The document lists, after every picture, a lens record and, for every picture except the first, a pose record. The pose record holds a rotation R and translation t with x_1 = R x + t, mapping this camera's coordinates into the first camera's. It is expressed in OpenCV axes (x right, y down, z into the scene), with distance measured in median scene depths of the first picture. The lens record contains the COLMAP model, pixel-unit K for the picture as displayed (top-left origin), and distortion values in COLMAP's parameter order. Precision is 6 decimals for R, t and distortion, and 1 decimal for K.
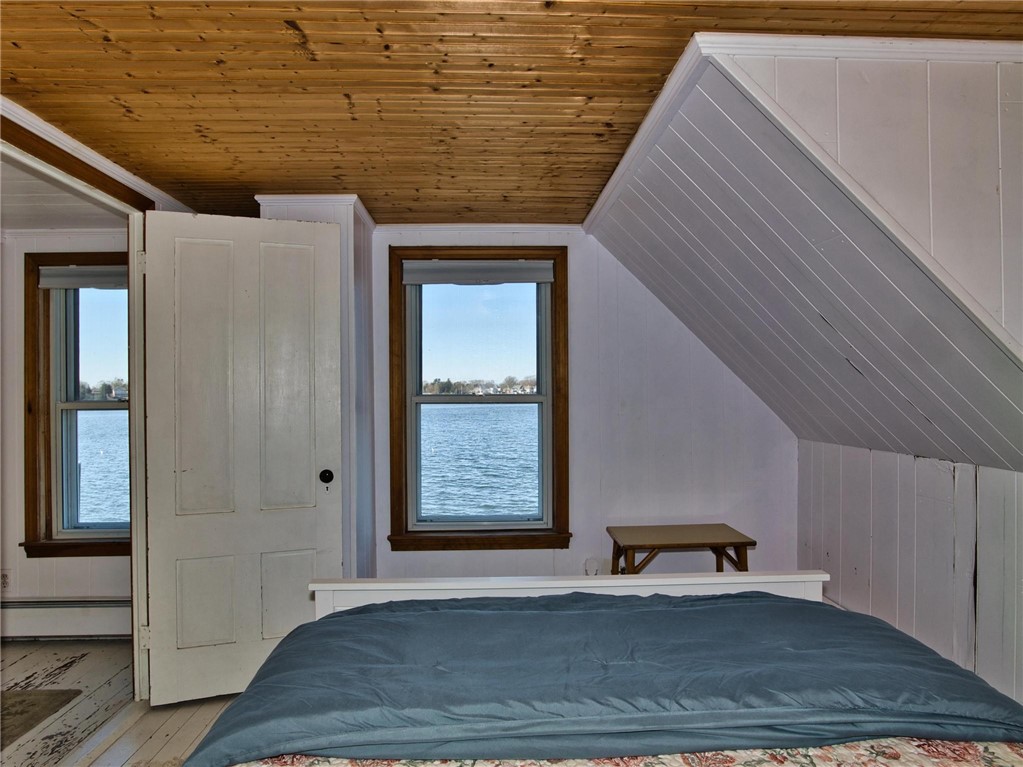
lens RADIAL K [[621.0, 0, 510.7], [0, 621.0, 390.2], [0, 0, 1]] dist [-0.048439, 0.033519]
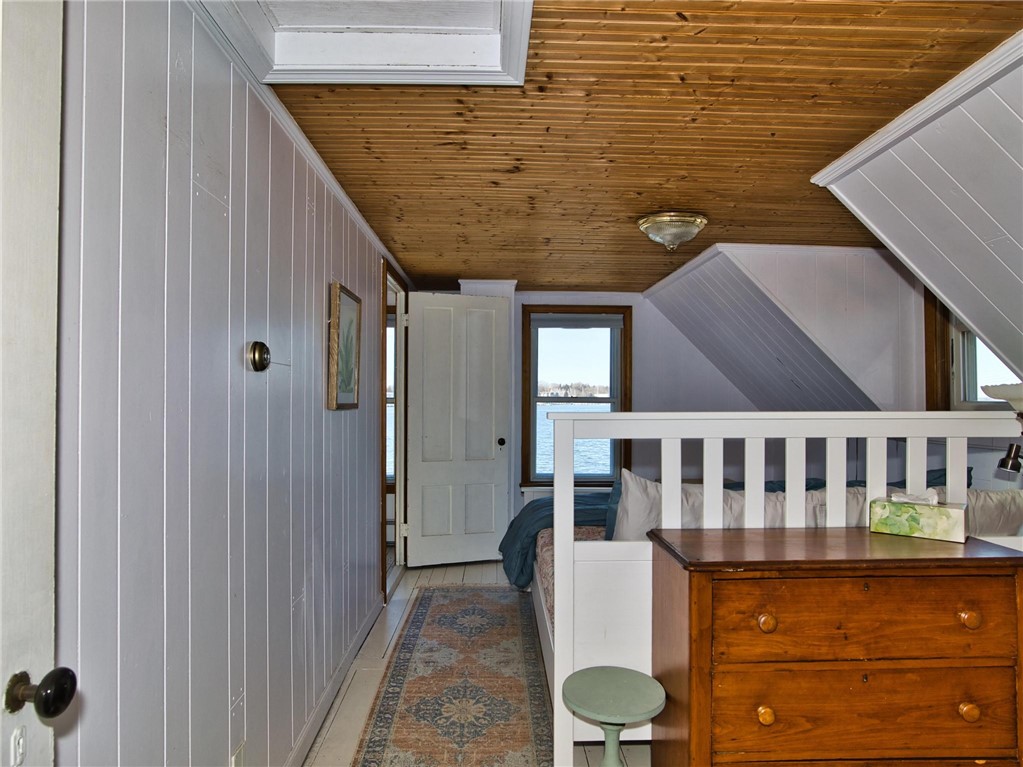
lens RADIAL K [[635.1, 0, 508.0], [0, 635.1, 389.6], [0, 0, 1]] dist [-0.064754, 0.033938]
pose [[0.999857, 0.013586, -0.010108, -0.212793], [-0.013689, 0.999854, -0.010268, 0.006811], [0.009967, 0.010405, 0.999896, -0.650699]]
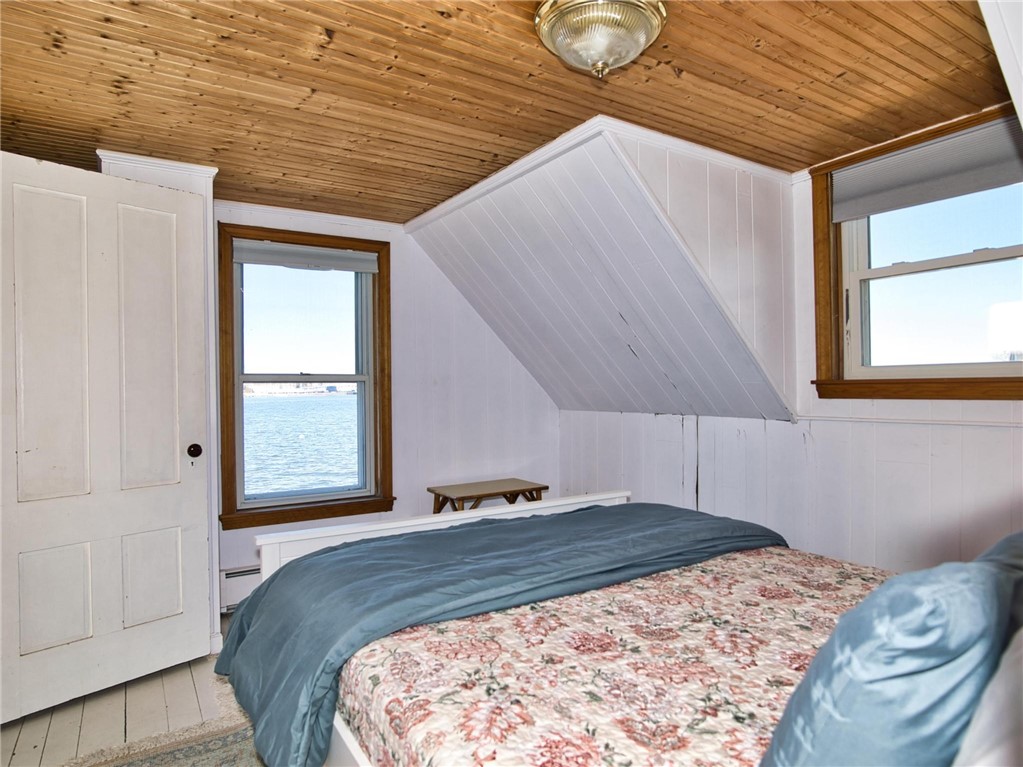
lens RADIAL K [[621.0, 0, 510.7], [0, 621.0, 390.2], [0, 0, 1]] dist [-0.048439, 0.033519]
pose [[0.862107, -0.004266, 0.506709, -0.290427], [0.002847, 0.999990, 0.003575, 0.032904], [-0.506719, -0.001639, 0.862110, -0.078123]]
